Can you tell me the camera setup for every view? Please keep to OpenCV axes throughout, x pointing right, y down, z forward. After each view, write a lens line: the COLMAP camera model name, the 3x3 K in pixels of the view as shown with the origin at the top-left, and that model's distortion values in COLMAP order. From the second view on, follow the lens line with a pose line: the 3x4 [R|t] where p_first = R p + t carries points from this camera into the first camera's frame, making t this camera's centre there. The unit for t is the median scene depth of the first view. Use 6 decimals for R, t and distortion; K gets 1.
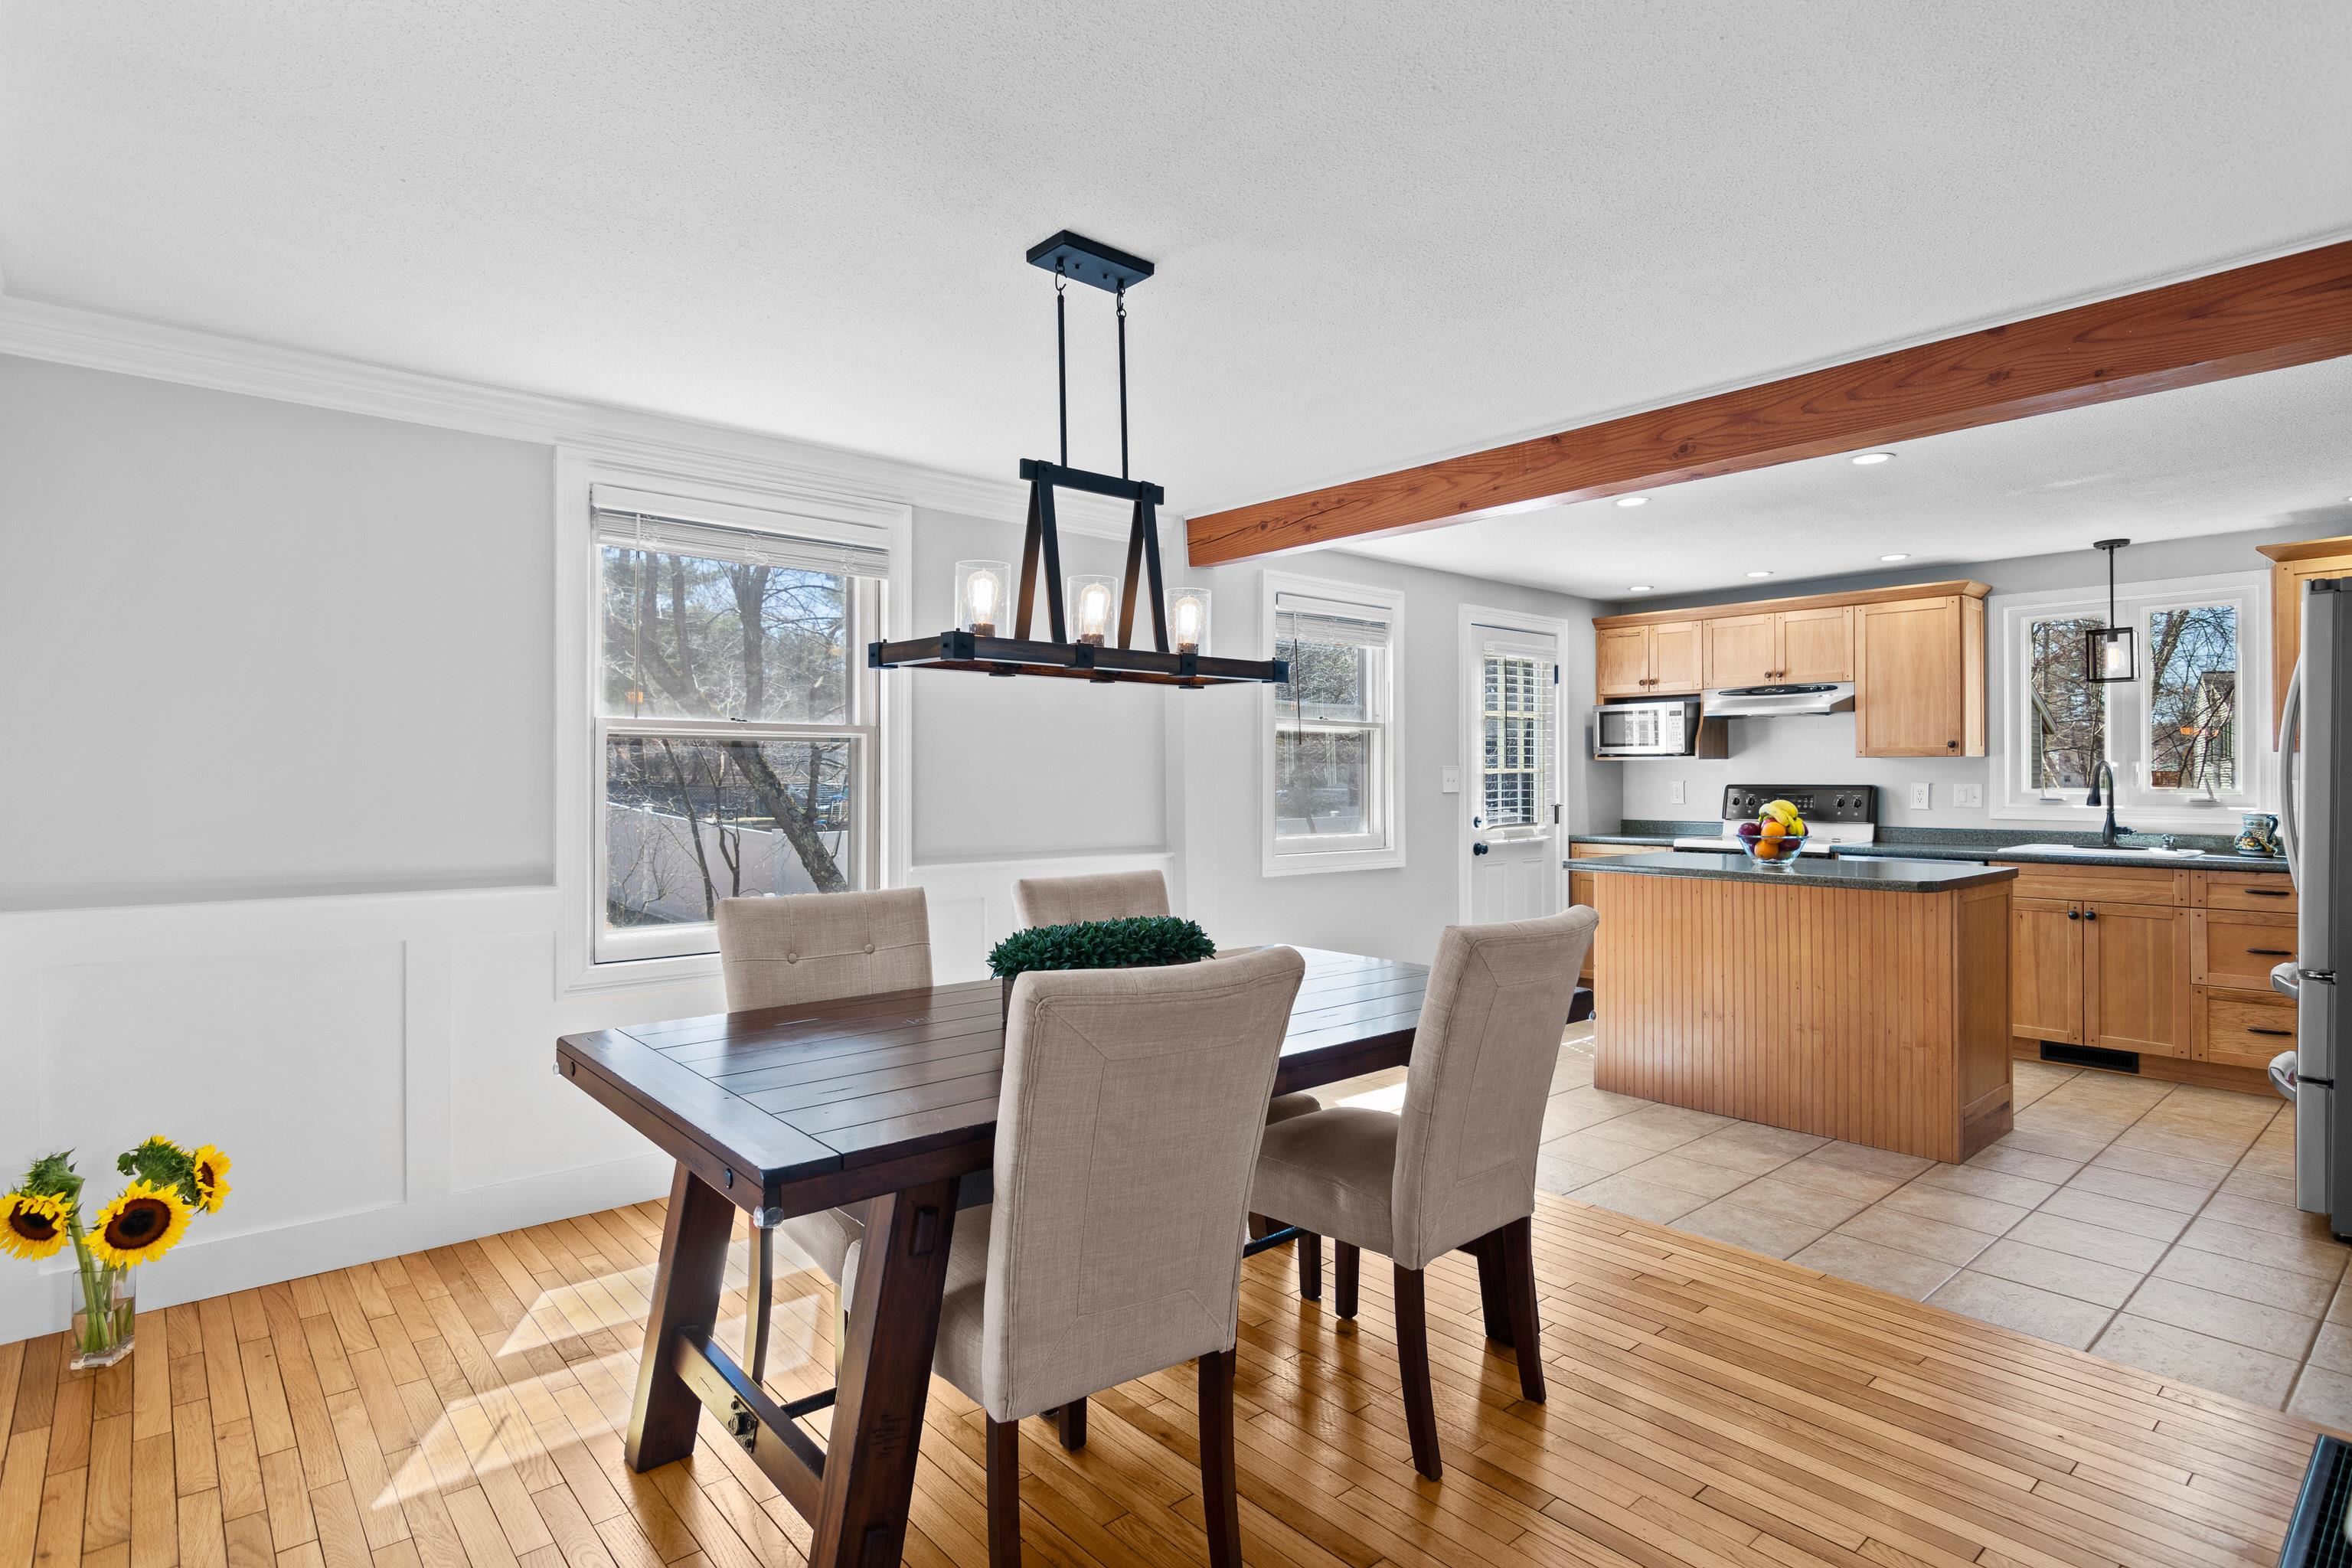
lens RADIAL K [[1209.9, 0, 1151.4], [0, 1209.9, 770.1], [0, 0, 1]] dist [-0.010716, 0.004795]
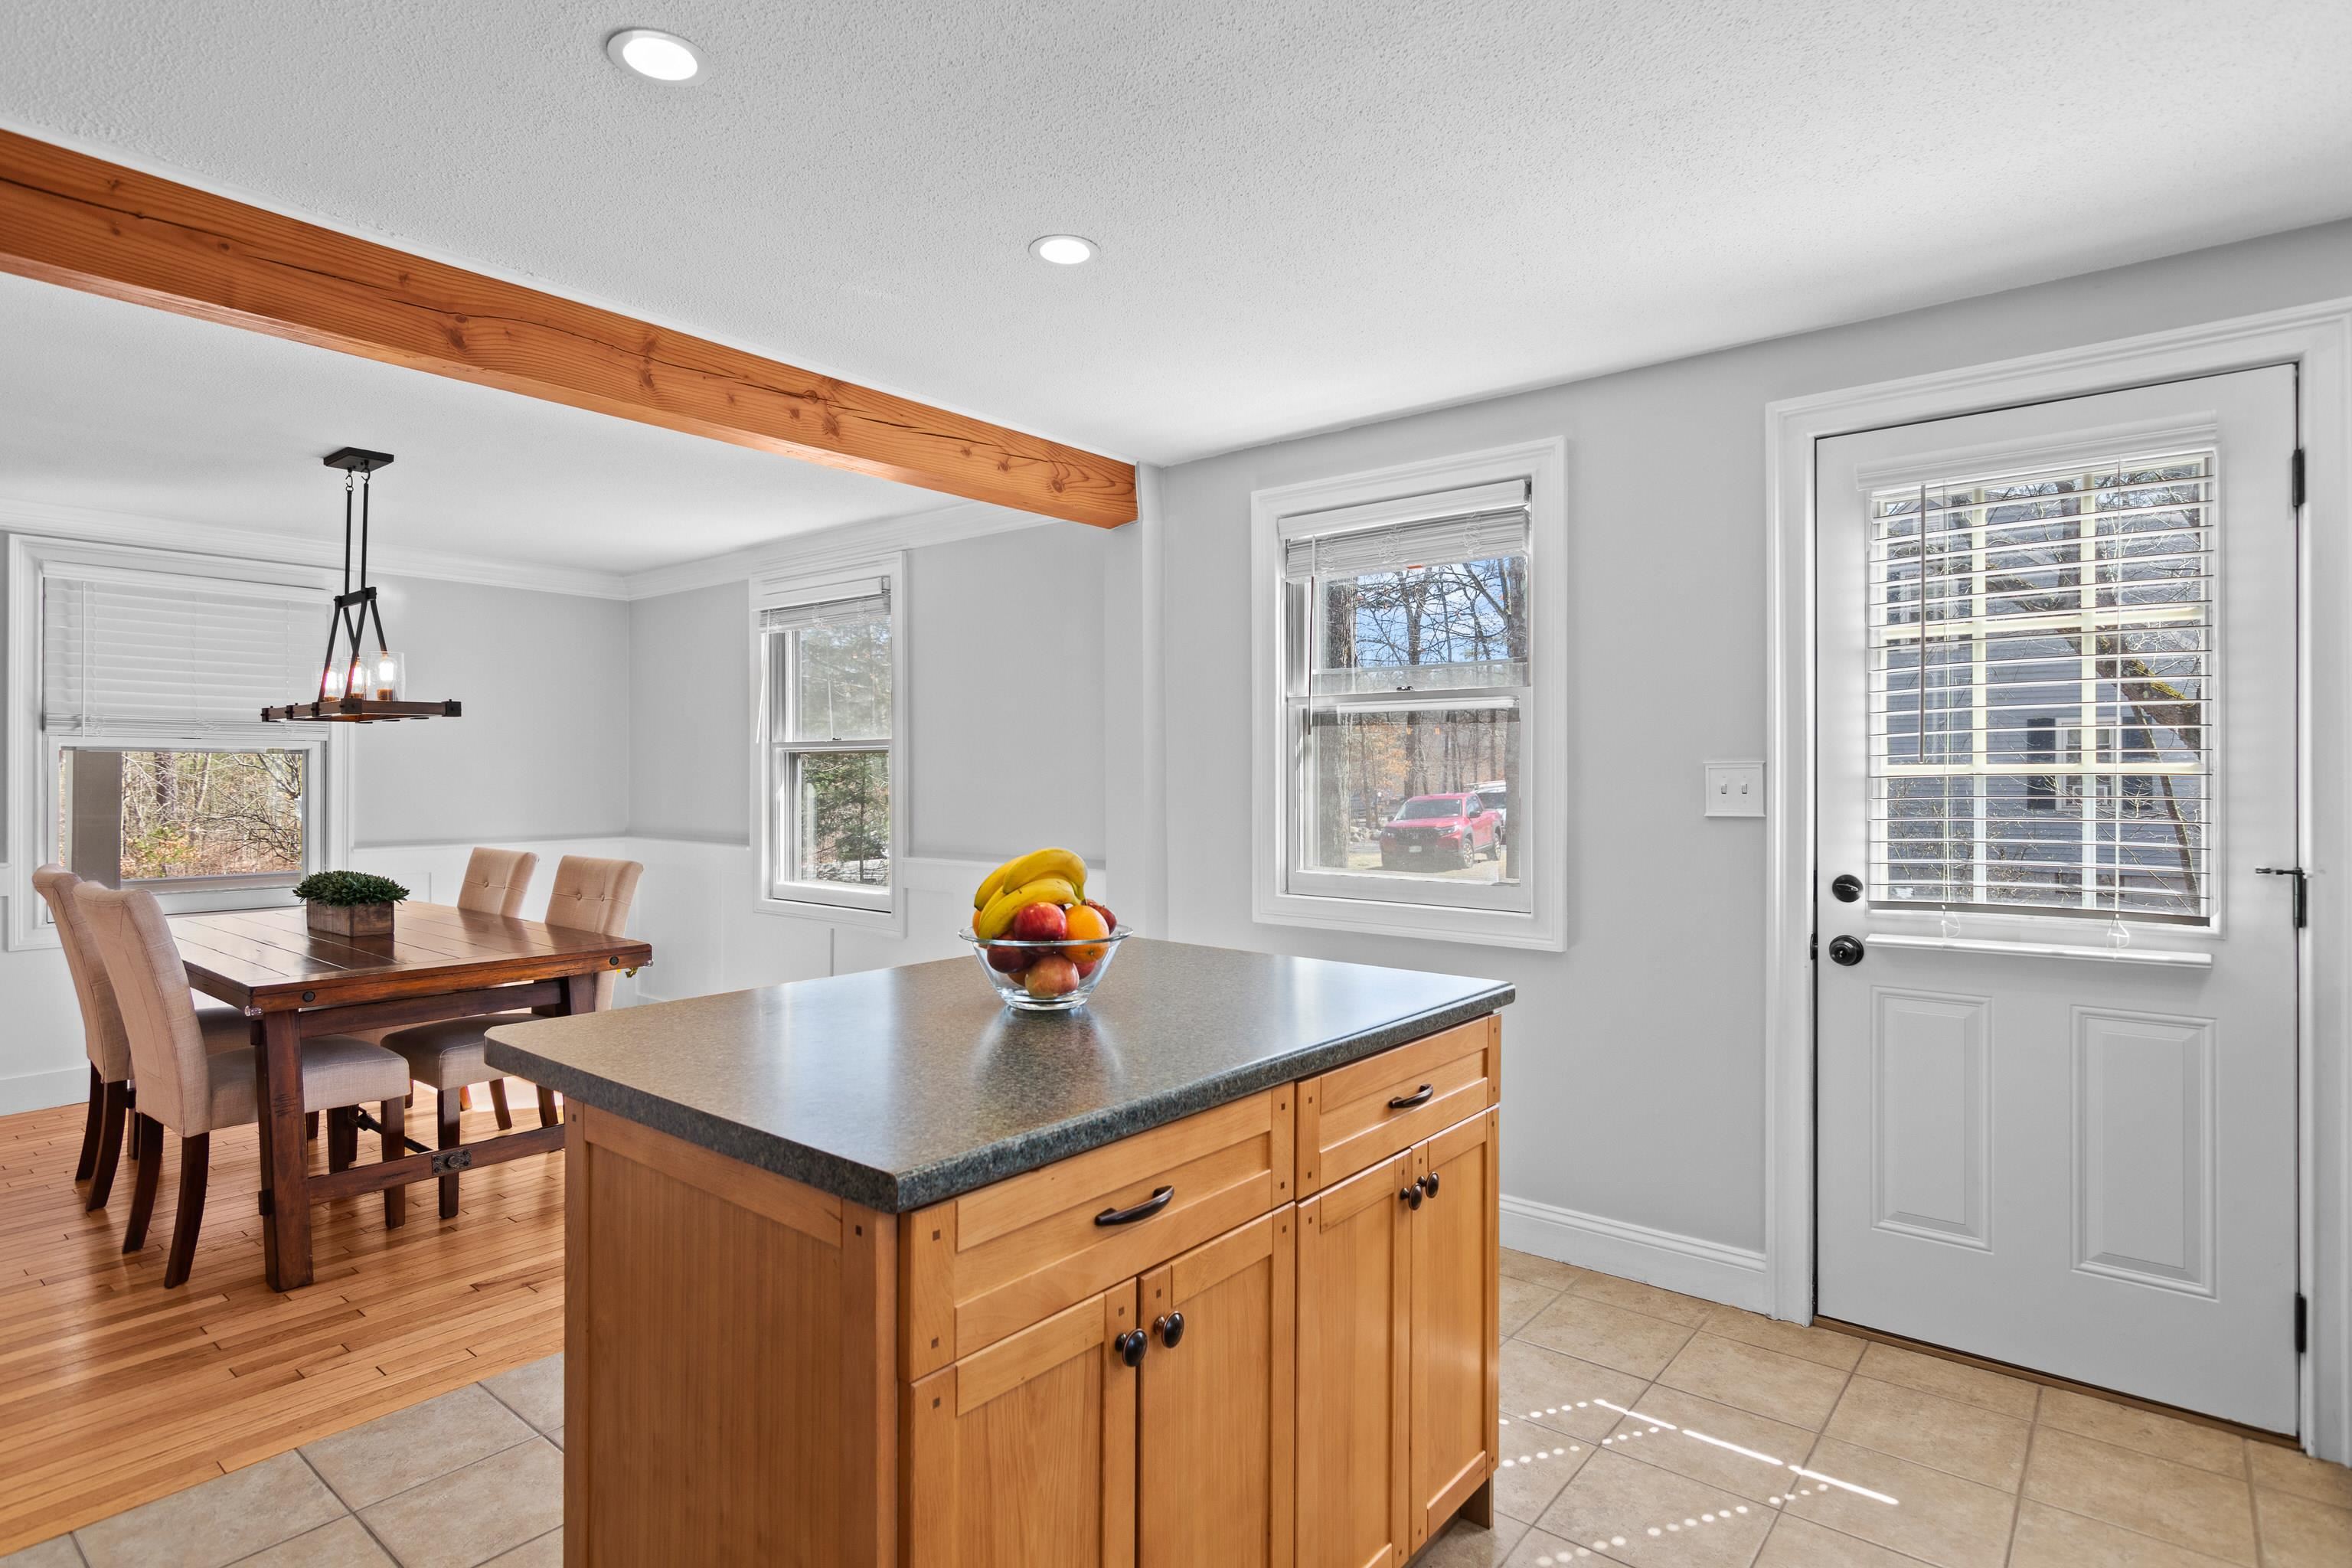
lens RADIAL K [[1209.9, 0, 1175.3], [0, 1209.9, 773.1], [0, 0, 1]] dist [-0.010716, 0.004795]
pose [[0.176313, -0.000142, -0.984334, 1.646088], [0.006433, 0.999979, 0.001008, -0.001956], [0.984313, -0.006510, 0.176311, 1.720694]]
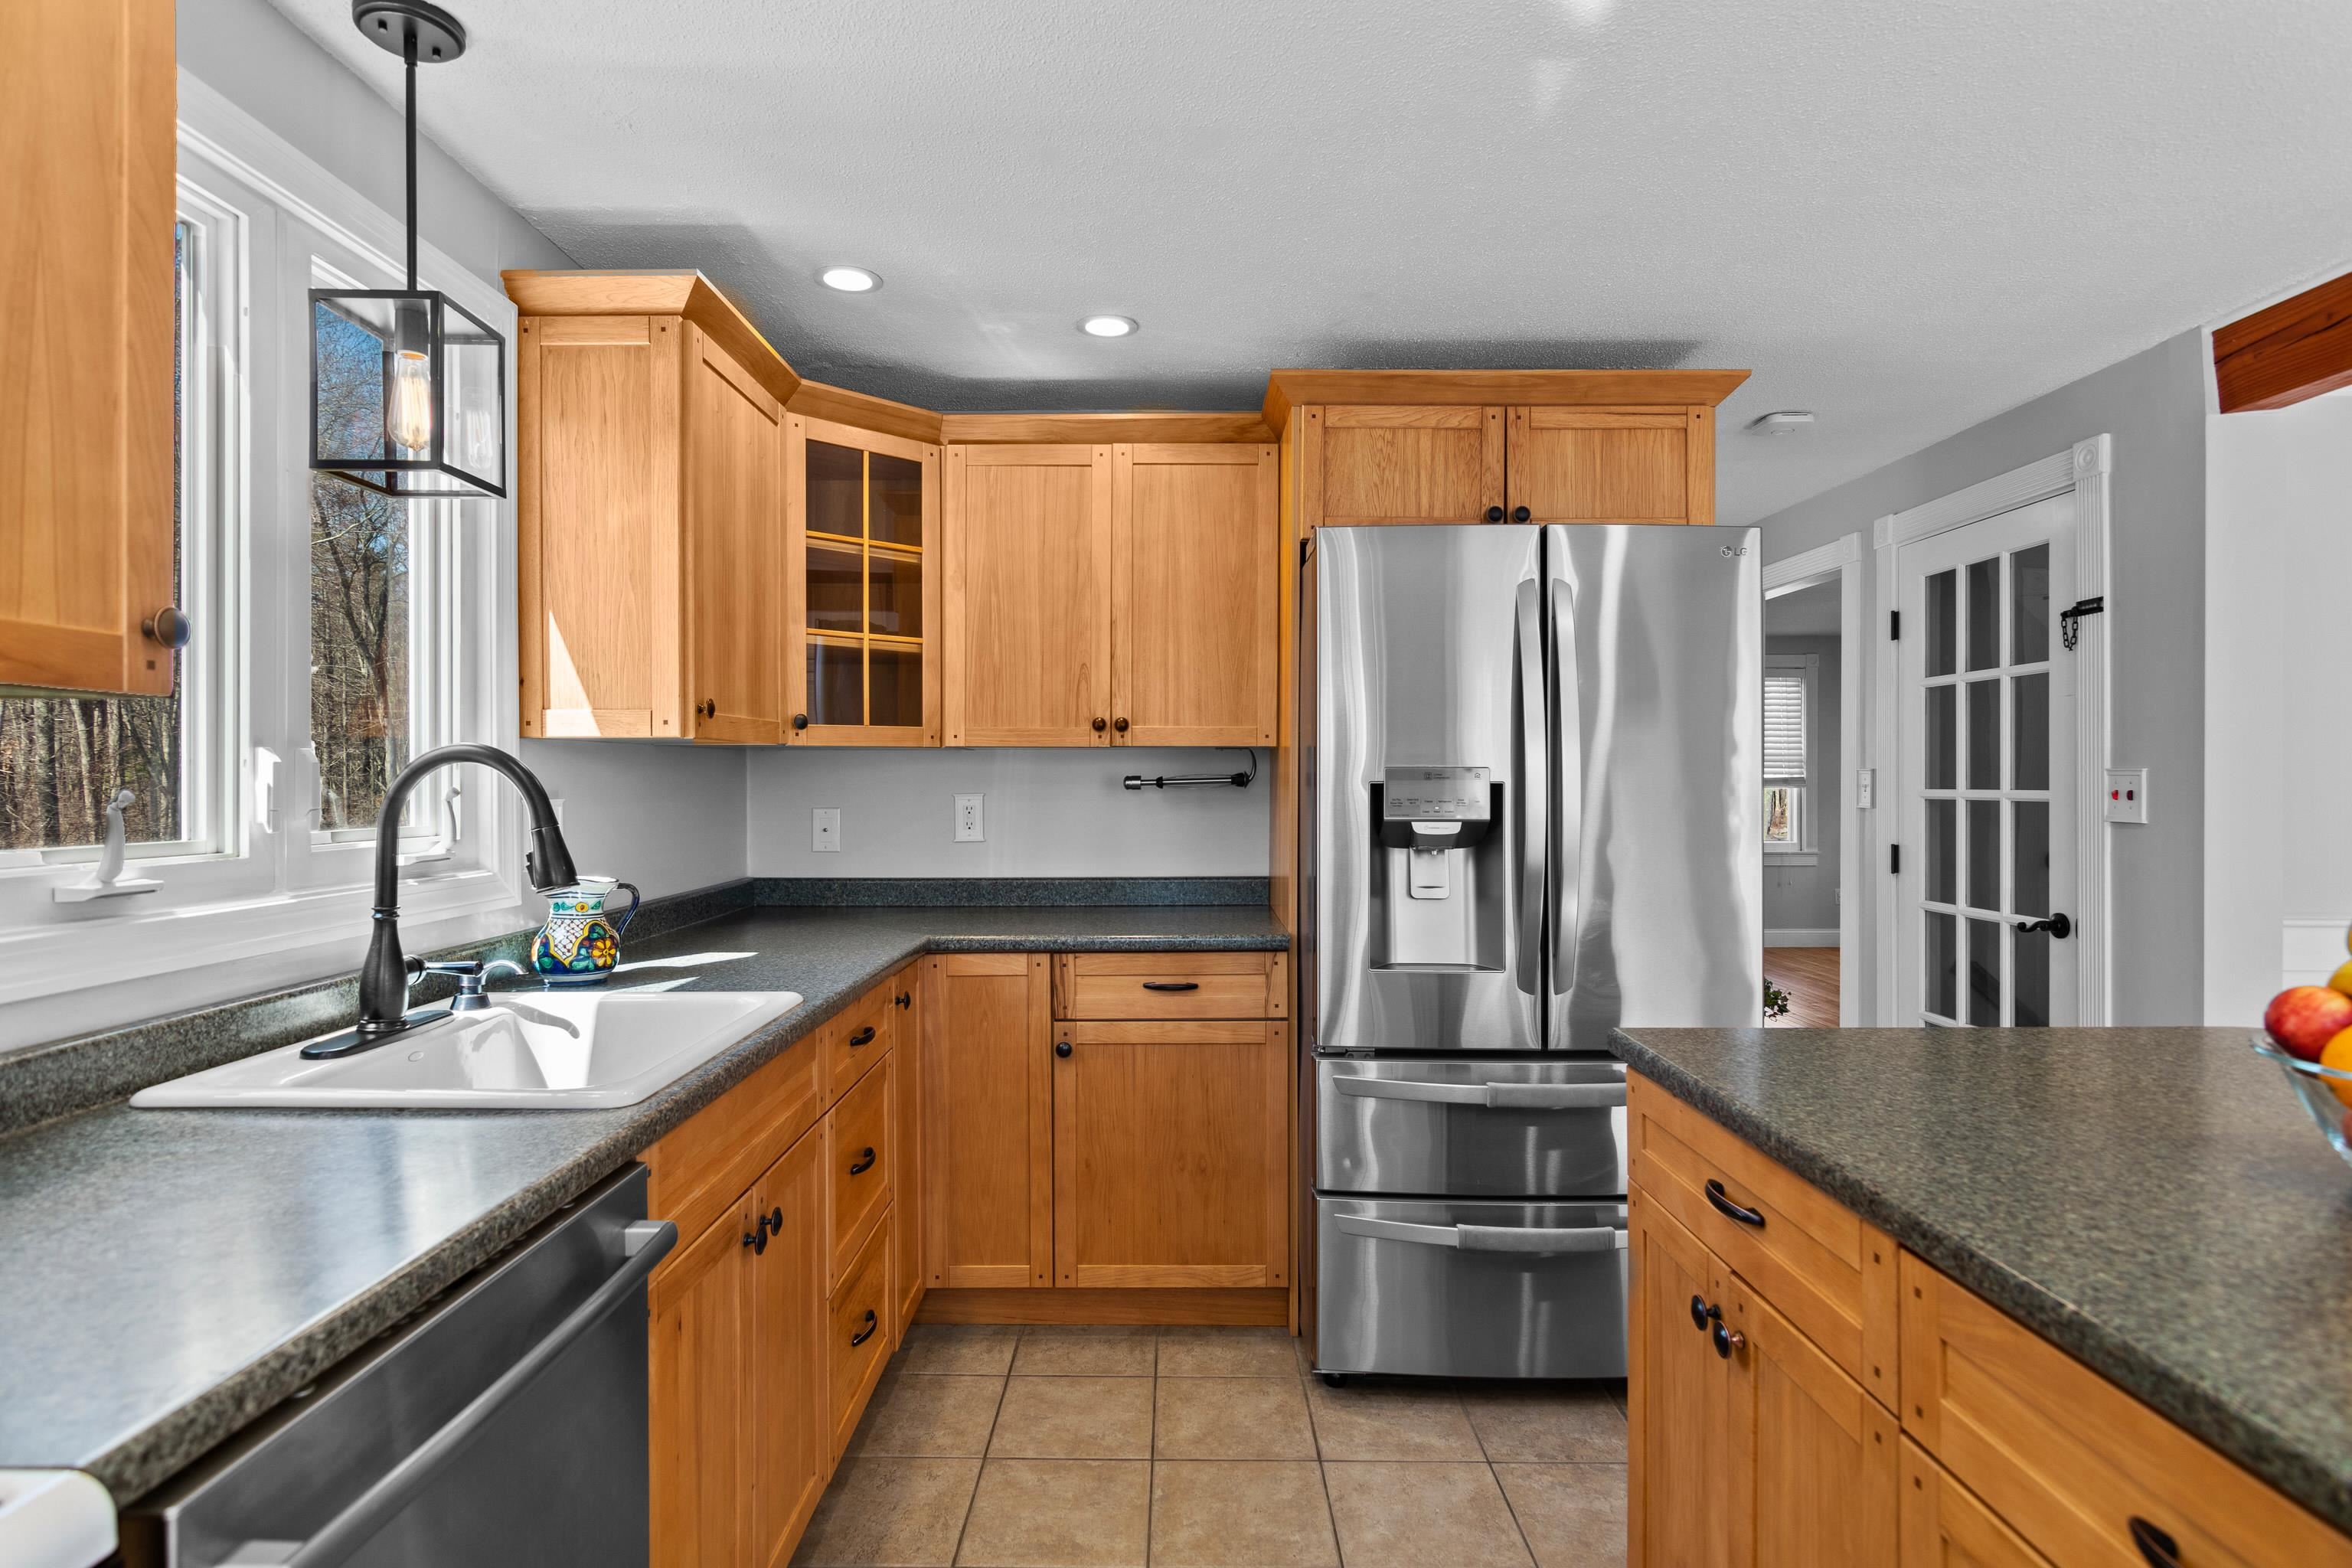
lens RADIAL K [[1209.9, 0, 1160.9], [0, 1209.9, 776.7], [0, 0, 1]] dist [-0.010716, 0.004795]
pose [[-0.750793, 0.006835, 0.660503, 0.960615], [-0.000465, 0.999941, -0.010876, 0.003583], [-0.660538, -0.008473, -0.750745, 2.366623]]
